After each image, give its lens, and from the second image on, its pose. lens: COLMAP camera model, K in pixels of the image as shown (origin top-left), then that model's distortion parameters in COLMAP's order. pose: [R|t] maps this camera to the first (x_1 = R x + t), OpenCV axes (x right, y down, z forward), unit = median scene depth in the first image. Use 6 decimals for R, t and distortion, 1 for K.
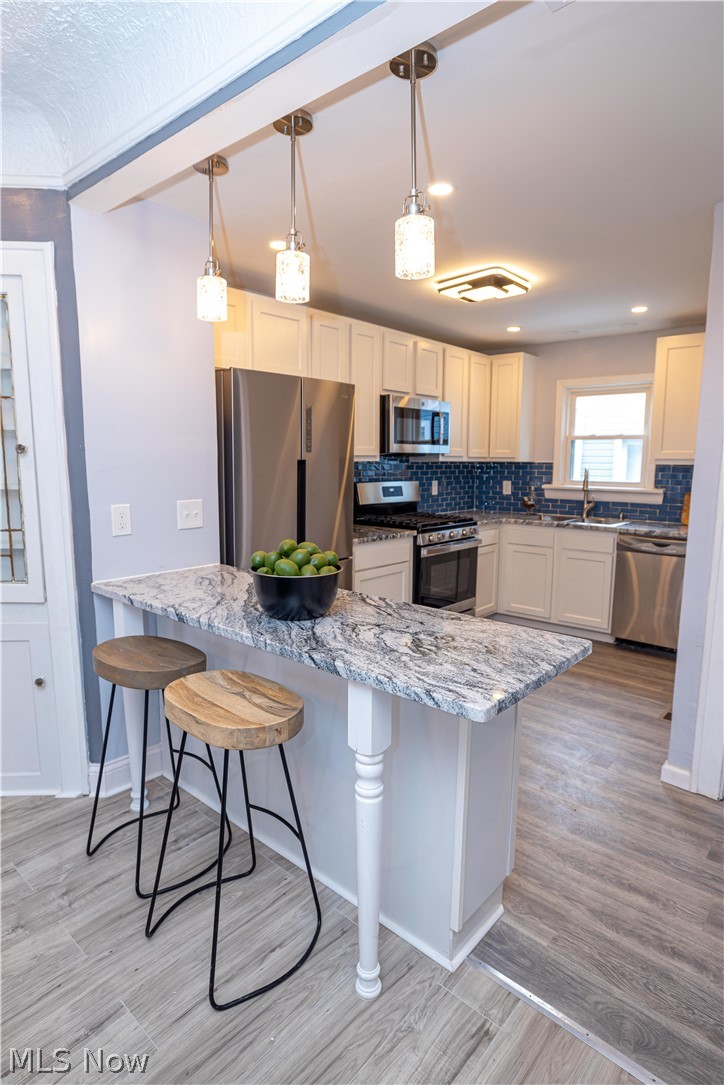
lens RADIAL K [[591.9, 0, 370.2], [0, 591.9, 541.7], [0, 0, 1]] dist [-0.015427, 0.000070]
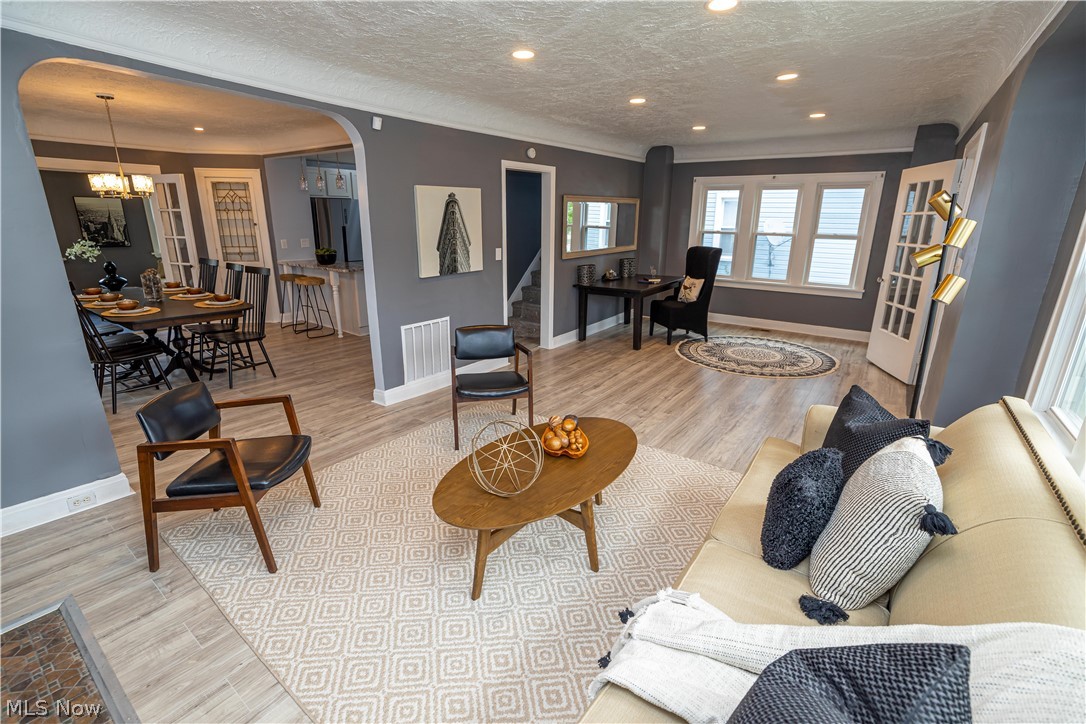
lens RADIAL K [[480.6, 0, 549.4], [0, 480.6, 361.8], [0, 0, 1]] dist [-0.023089, 0.003107]
pose [[0.997087, -0.009599, 0.075663, 0.507011], [-0.001692, 0.989022, 0.147759, 0.125784], [-0.076250, -0.147457, 0.986125, -1.101914]]
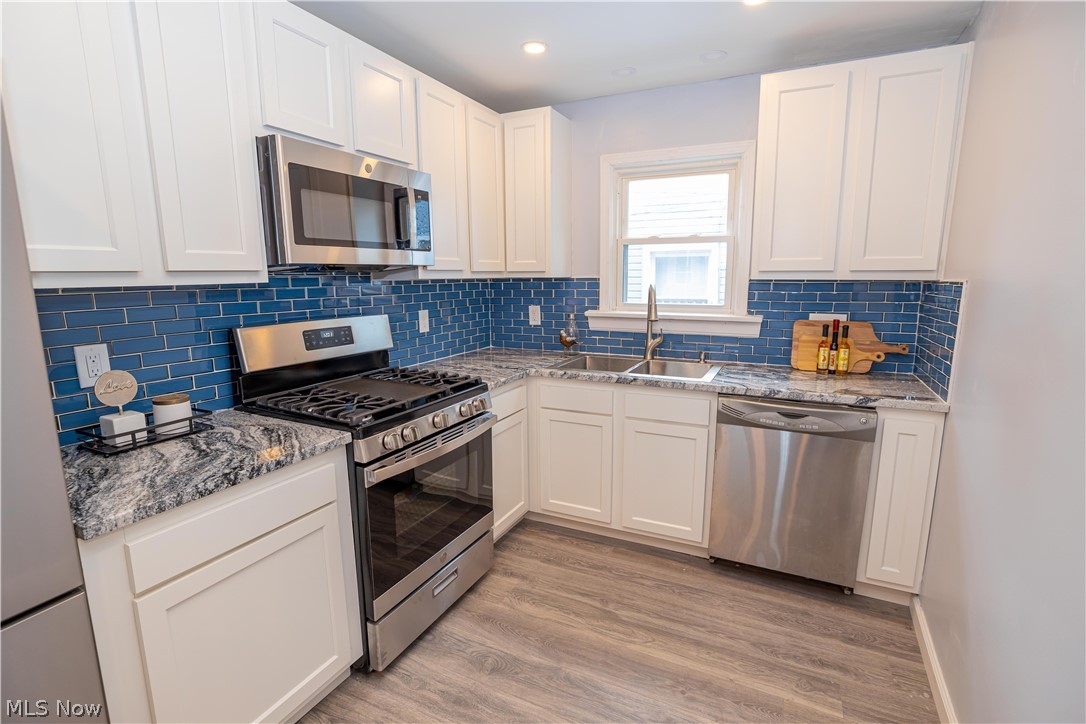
lens RADIAL K [[500.0, 0, 540.8], [0, 500.0, 360.2], [0, 0, 1]] dist [-0.020434, 0.003680]
pose [[0.970398, -0.053651, 0.235475, 0.114263], [0.046234, 0.998249, 0.036908, -0.070618], [-0.237043, -0.024929, 0.971179, 0.502667]]
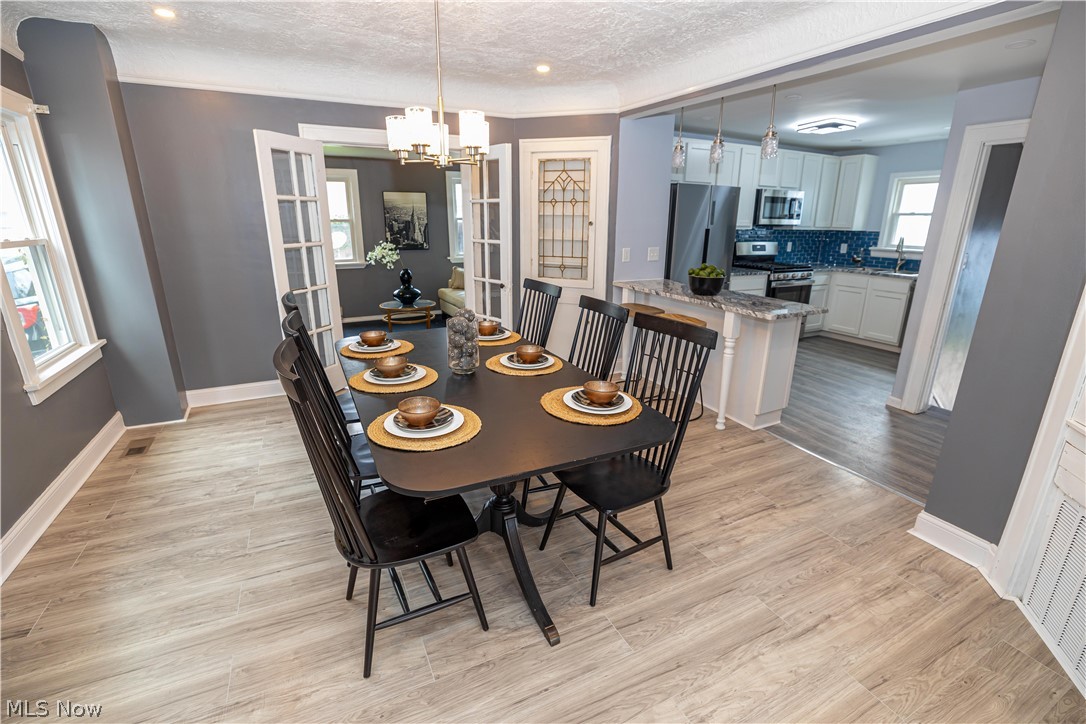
lens RADIAL K [[480.6, 0, 558.4], [0, 480.6, 357.6], [0, 0, 1]] dist [-0.023089, 0.003107]
pose [[0.931635, 0.106120, -0.347555, 0.012182], [-0.057323, 0.987352, 0.147815, 0.049939], [0.358846, -0.117787, 0.925935, -0.453301]]
